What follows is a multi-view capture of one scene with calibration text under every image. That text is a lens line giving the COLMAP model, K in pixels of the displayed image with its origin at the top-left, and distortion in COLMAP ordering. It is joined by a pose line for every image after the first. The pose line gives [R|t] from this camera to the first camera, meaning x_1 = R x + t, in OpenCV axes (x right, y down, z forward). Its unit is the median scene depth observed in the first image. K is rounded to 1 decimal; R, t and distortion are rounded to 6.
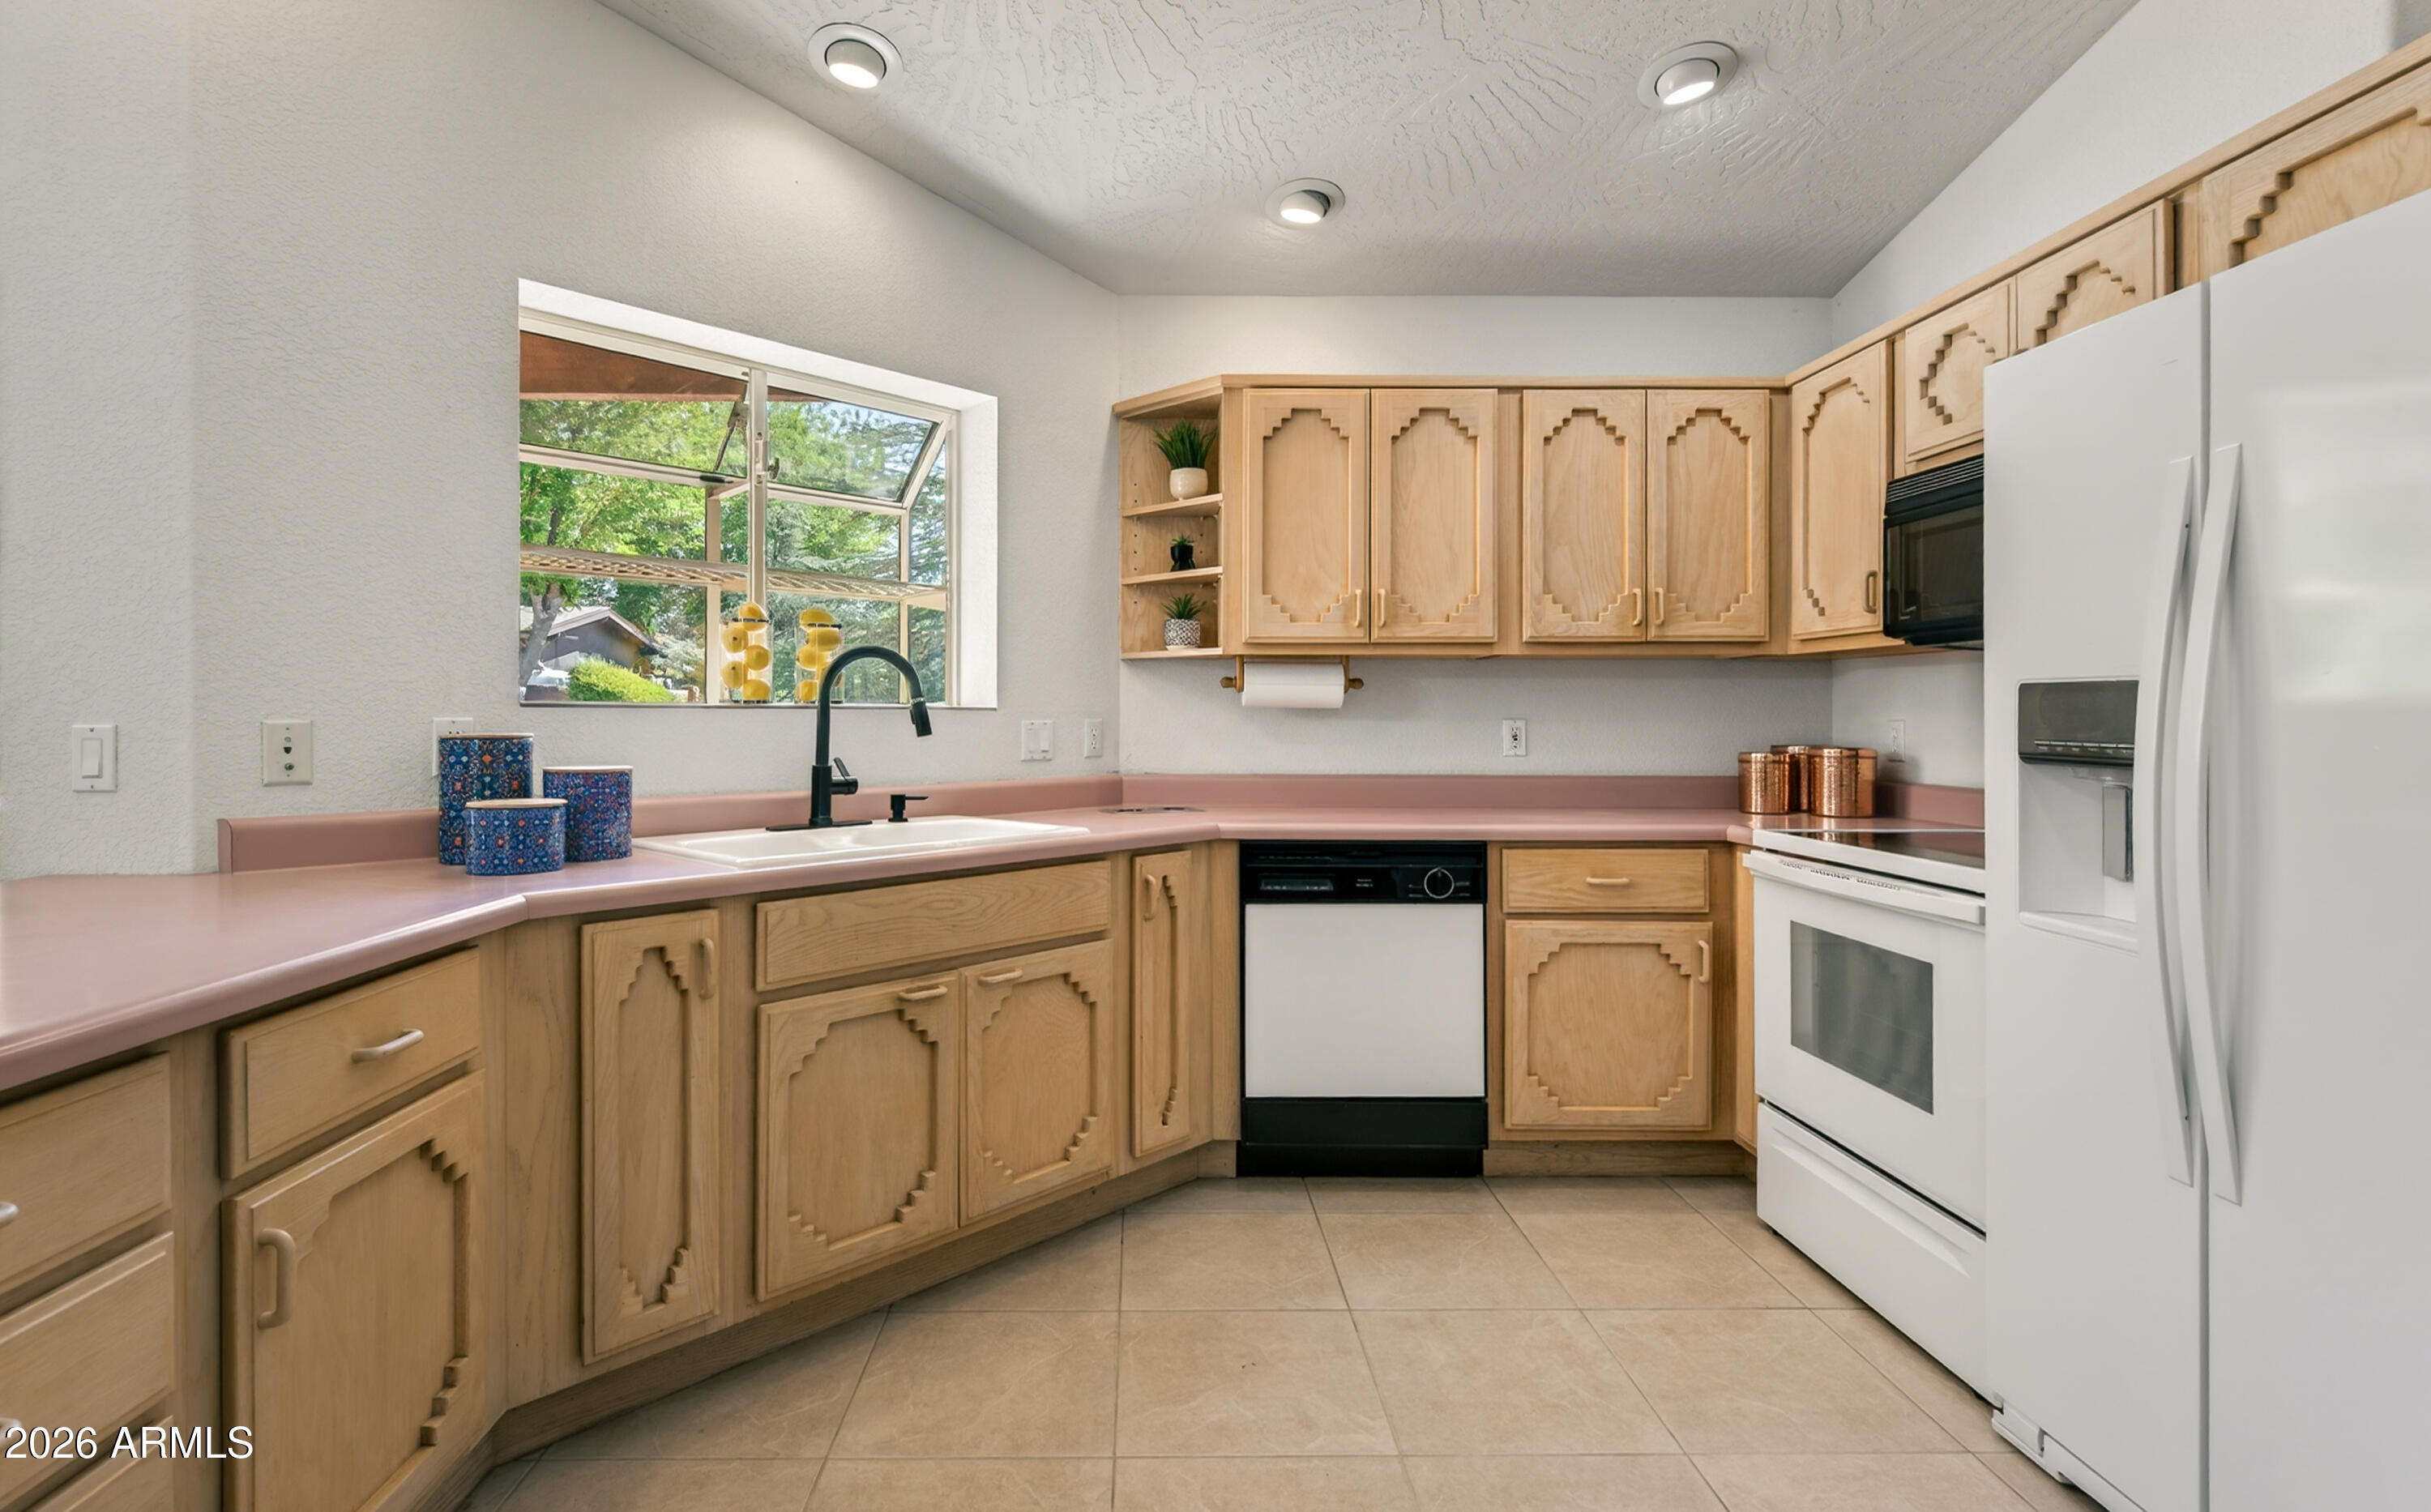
lens RADIAL K [[1169.5, 0, 1177.2], [0, 1169.5, 699.4], [0, 0, 1]] dist [0.015901, -0.000042]
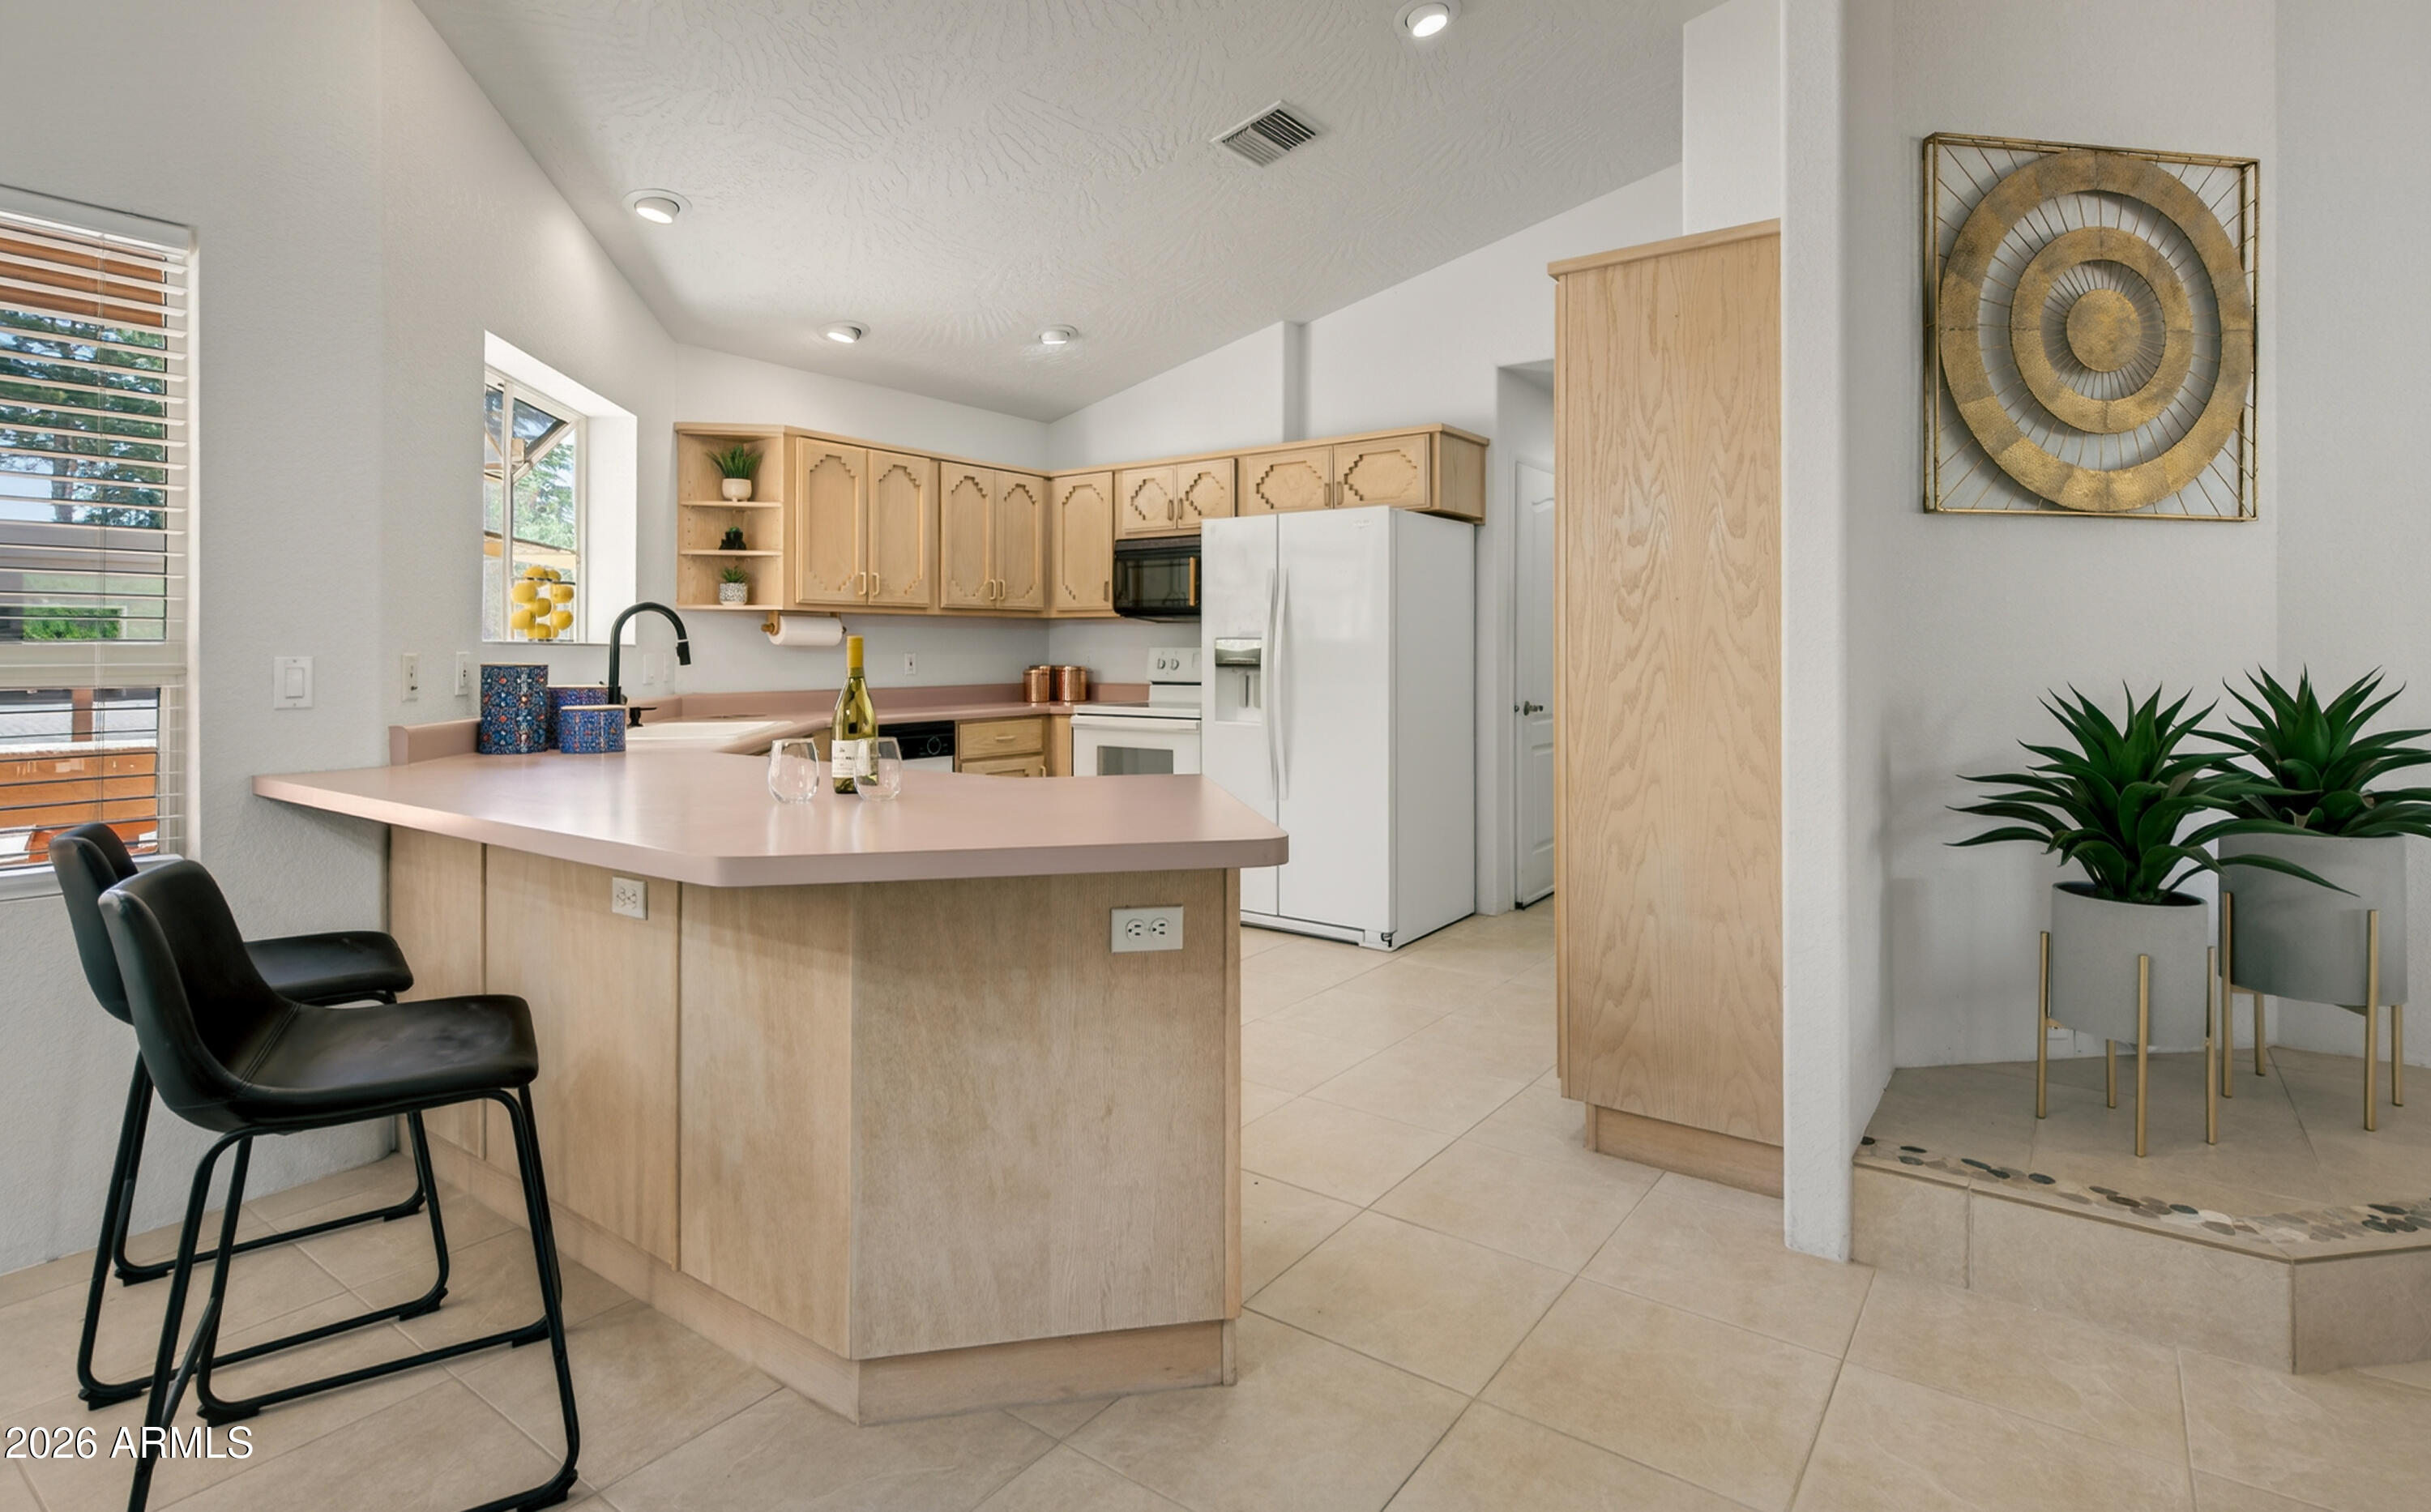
lens RADIAL K [[1177.8, 0, 1222.0], [0, 1177.8, 640.0], [0, 0, 1]] dist [0.017710, -0.000524]
pose [[0.604973, 0.006006, 0.796223, -0.839655], [-0.009802, 0.999952, -0.000094, -0.005195], [-0.796186, -0.007748, 0.605003, -0.381224]]
